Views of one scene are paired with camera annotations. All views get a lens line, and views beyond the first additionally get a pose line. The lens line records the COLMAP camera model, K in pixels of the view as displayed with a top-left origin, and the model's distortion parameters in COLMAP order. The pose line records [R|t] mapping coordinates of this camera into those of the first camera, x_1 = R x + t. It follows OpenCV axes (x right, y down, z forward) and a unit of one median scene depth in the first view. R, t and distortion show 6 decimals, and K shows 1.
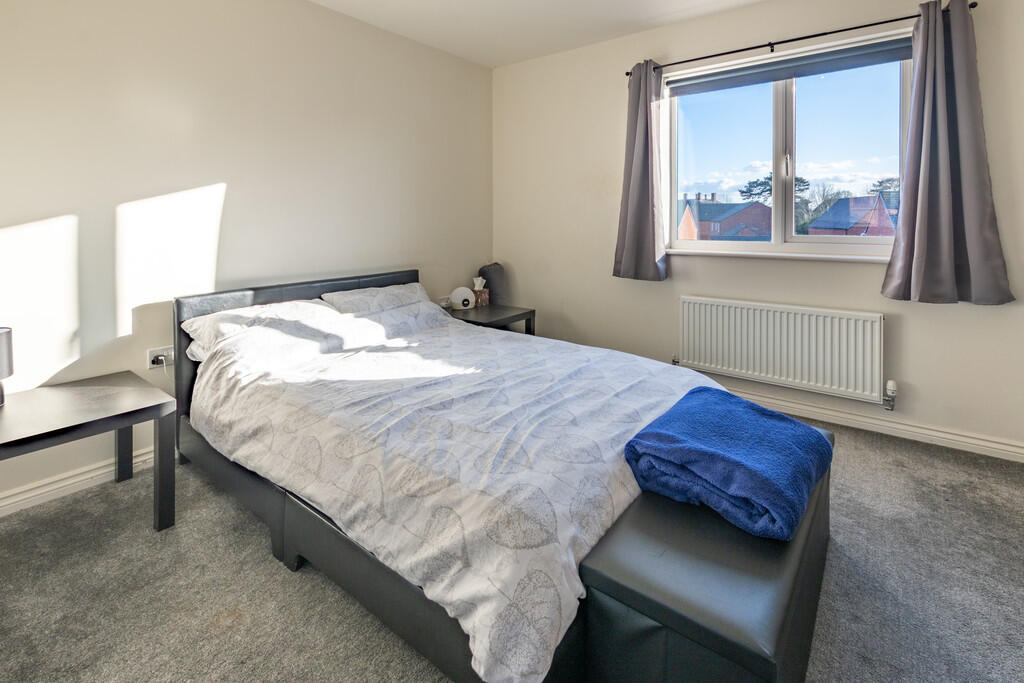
lens RADIAL K [[473.4, 0, 514.0], [0, 473.4, 269.0], [0, 0, 1]] dist [0.028130, -0.000568]
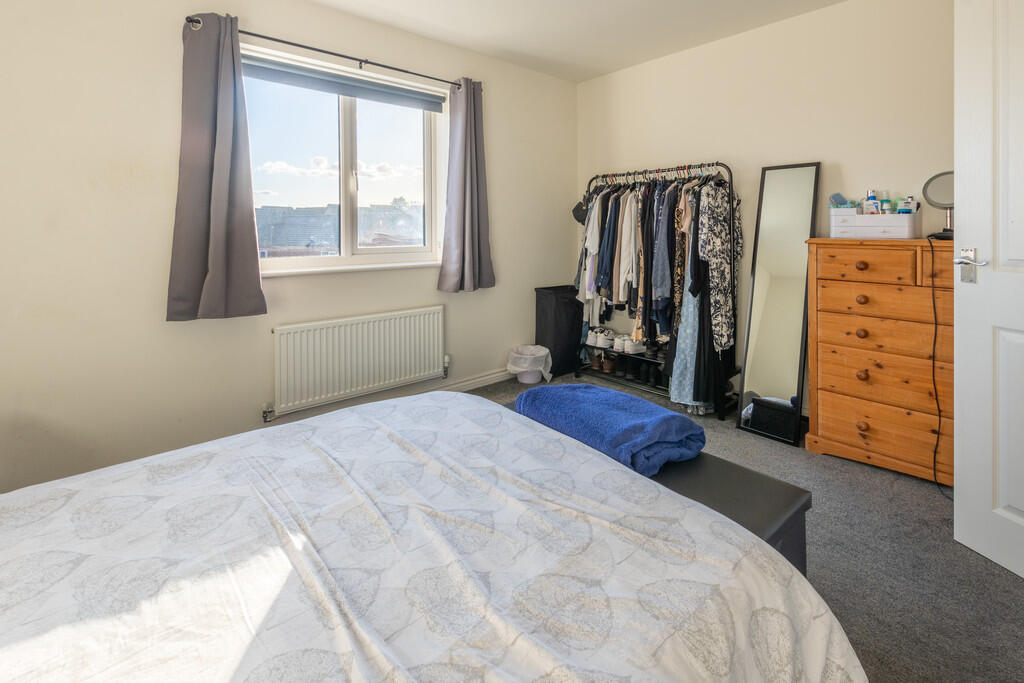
lens RADIAL K [[473.4, 0, 514.0], [0, 473.4, 269.0], [0, 0, 1]] dist [0.028130, -0.000568]
pose [[0.198910, -0.082190, 0.976565, -0.424499], [0.104280, 0.992595, 0.062299, -0.062784], [-0.974454, 0.089444, 0.206008, 0.535808]]
